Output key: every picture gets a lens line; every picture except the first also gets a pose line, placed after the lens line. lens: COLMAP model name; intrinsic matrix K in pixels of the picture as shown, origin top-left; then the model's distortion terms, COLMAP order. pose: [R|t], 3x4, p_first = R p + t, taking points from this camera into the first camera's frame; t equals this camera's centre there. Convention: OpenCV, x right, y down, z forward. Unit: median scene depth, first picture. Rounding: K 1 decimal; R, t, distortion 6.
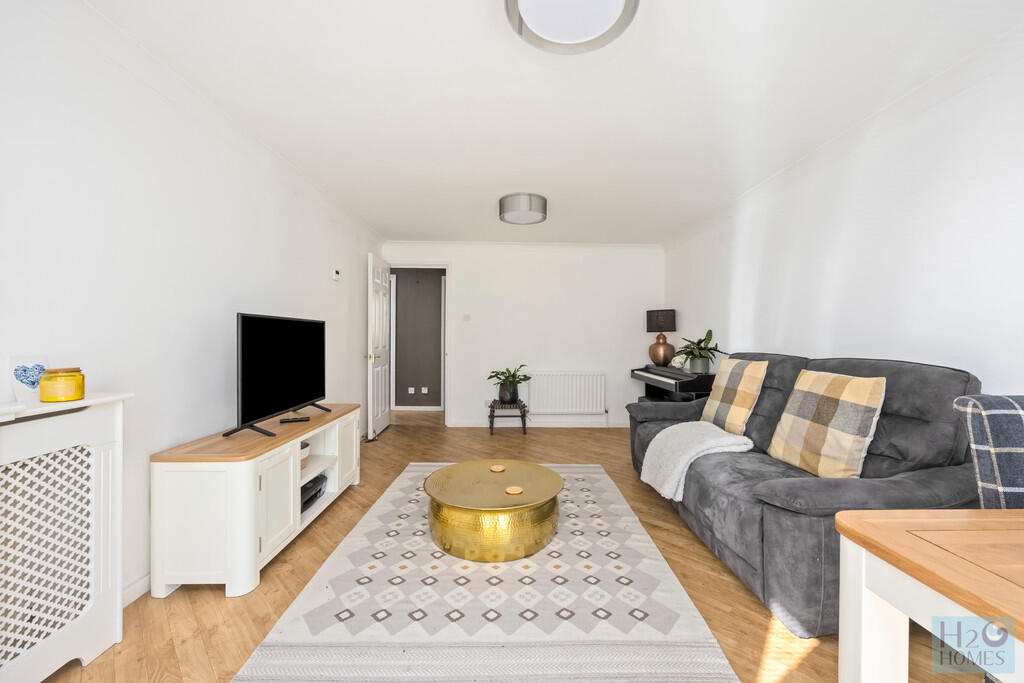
lens RADIAL K [[401.3, 0, 502.1], [0, 401.3, 335.9], [0, 0, 1]] dist [-0.012104, 0.000693]
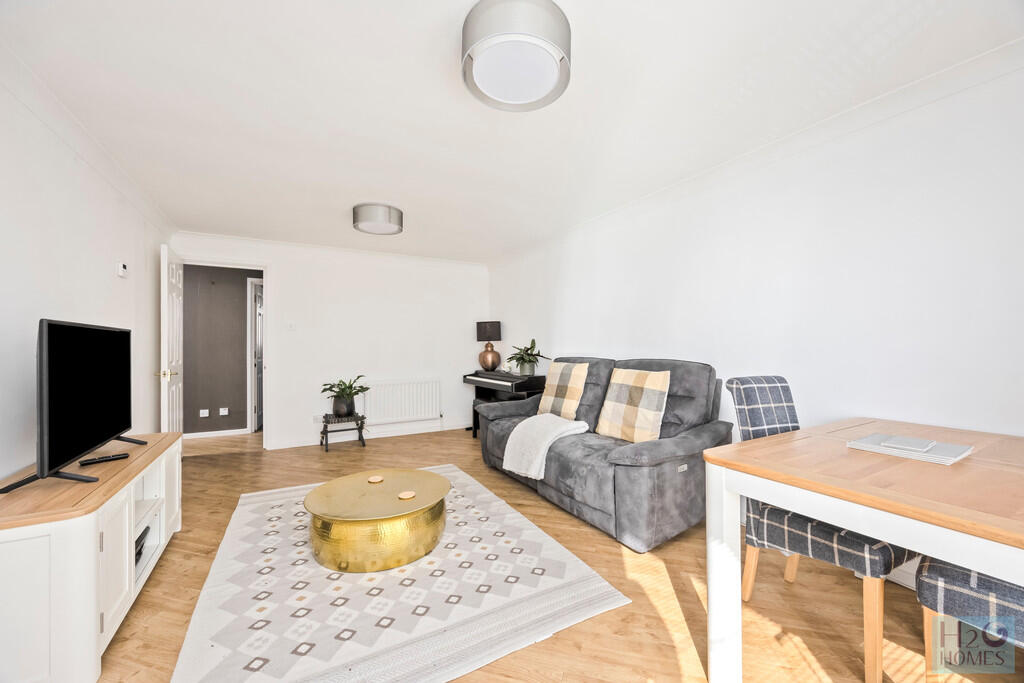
lens RADIAL K [[401.3, 0, 494.9], [0, 401.3, 339.0], [0, 0, 1]] dist [-0.012104, 0.000693]
pose [[0.883730, -0.003377, 0.467985, -0.244099], [0.009926, 0.999884, -0.011528, -0.004491], [-0.467892, 0.014833, 0.883661, -0.027641]]
